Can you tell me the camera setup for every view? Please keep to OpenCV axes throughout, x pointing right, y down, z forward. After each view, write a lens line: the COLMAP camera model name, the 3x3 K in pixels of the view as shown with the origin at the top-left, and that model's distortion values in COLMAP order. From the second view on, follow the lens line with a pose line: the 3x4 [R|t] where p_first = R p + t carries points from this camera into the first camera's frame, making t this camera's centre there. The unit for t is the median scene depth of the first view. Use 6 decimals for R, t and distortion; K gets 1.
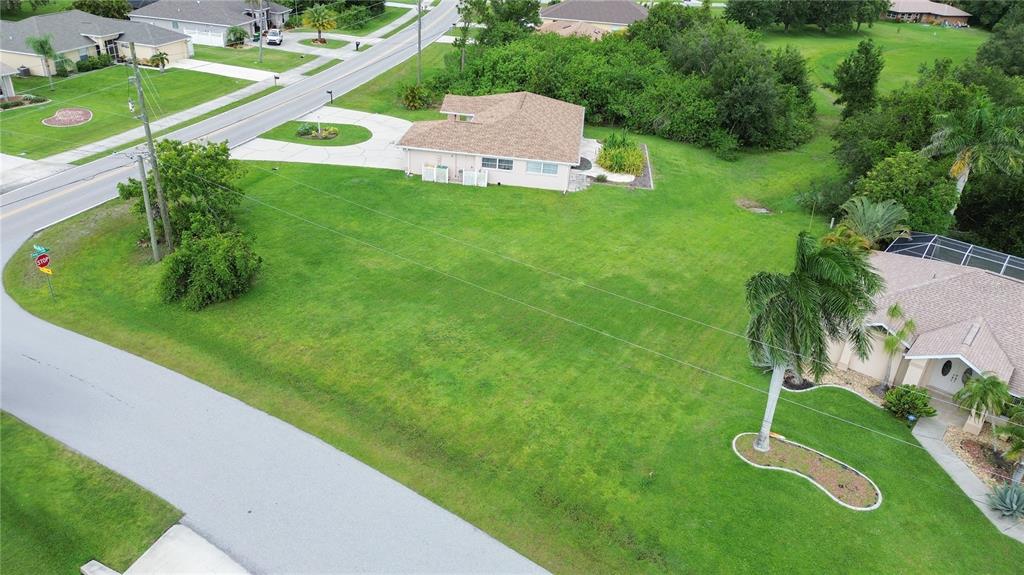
lens RADIAL K [[721.3, 0, 509.4], [0, 721.3, 286.2], [0, 0, 1]] dist [0.077189, -0.075626]
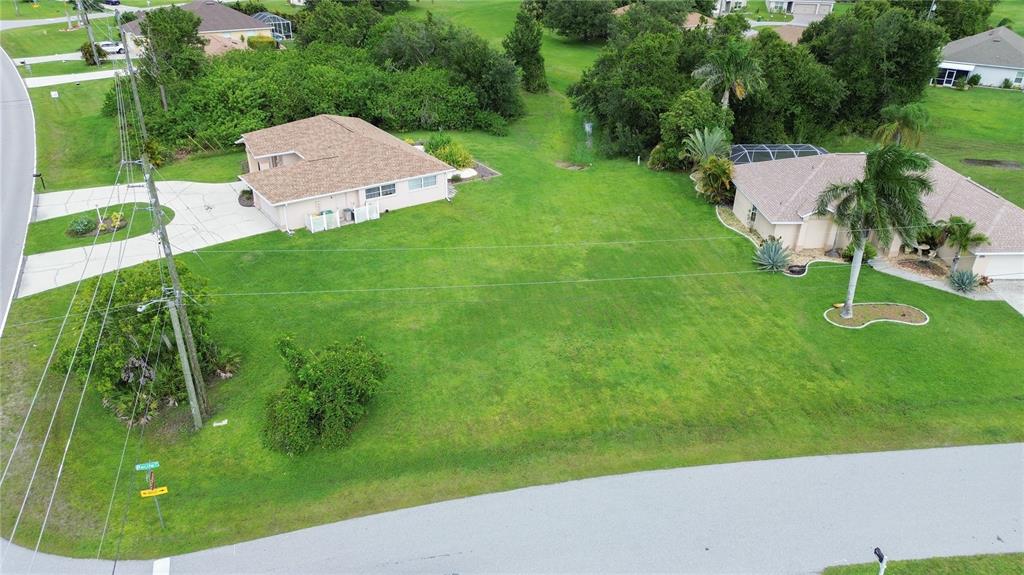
lens RADIAL K [[721.3, 0, 509.4], [0, 721.3, 286.2], [0, 0, 1]] dist [0.077189, -0.075626]
pose [[0.744362, -0.355729, 0.565139, -0.472107], [0.343573, 0.929707, 0.132676, -0.121741], [-0.572610, 0.095407, 0.814257, 0.140618]]
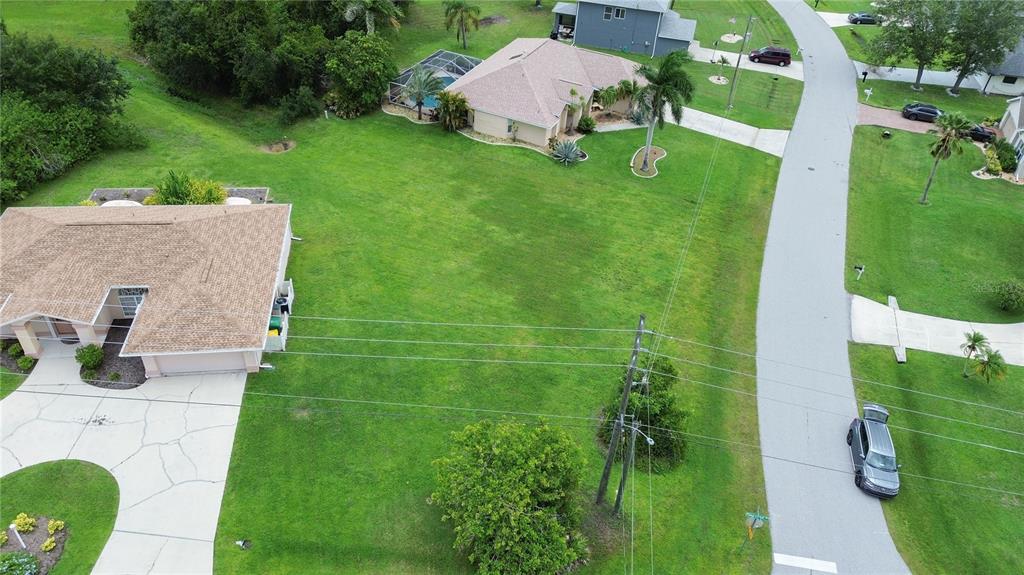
lens RADIAL K [[721.3, 0, 509.4], [0, 721.3, 286.2], [0, 0, 1]] dist [0.077189, -0.075626]
pose [[-0.239599, -0.660482, 0.711586, -0.664635], [0.388776, 0.606334, 0.693695, -0.616289], [-0.889632, 0.442857, 0.111503, 0.689849]]
